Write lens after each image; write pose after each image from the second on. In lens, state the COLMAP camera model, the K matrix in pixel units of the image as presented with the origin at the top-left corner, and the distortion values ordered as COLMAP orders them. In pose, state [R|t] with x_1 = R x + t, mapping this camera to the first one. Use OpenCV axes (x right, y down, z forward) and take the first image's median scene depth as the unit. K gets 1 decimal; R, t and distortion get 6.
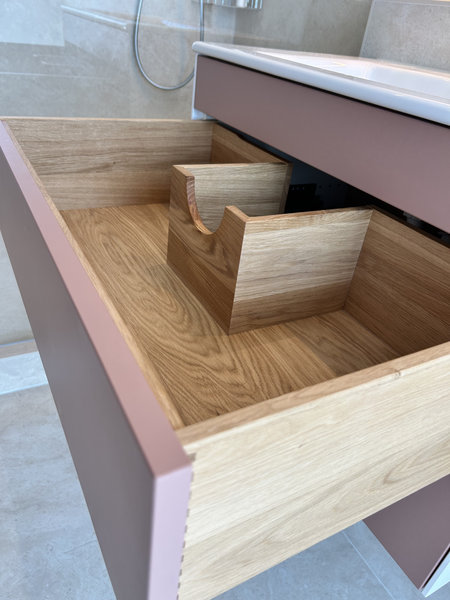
lens RADIAL K [[452.0, 0, 220.2], [0, 452.0, 301.7], [0, 0, 1]] dist [0.052976, -0.065621]
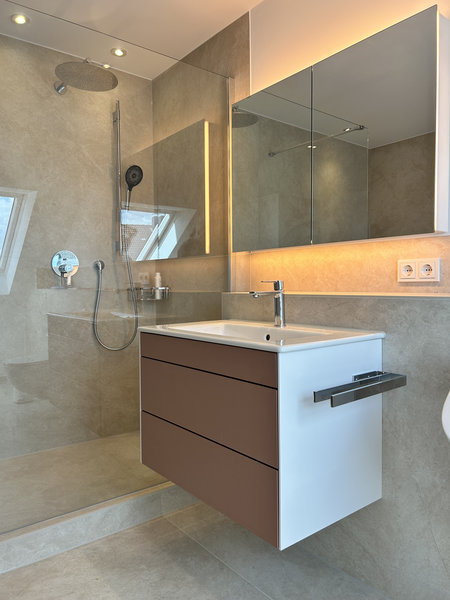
lens RADIAL K [[453.3, 0, 221.2], [0, 453.3, 299.2], [0, 0, 1]] dist [0.049611, -0.062361]
pose [[0.977177, -0.132220, 0.166261, -0.006777], [0.197652, 0.852709, -0.483551, 0.256273], [-0.077838, 0.505377, 0.859381, -0.555435]]
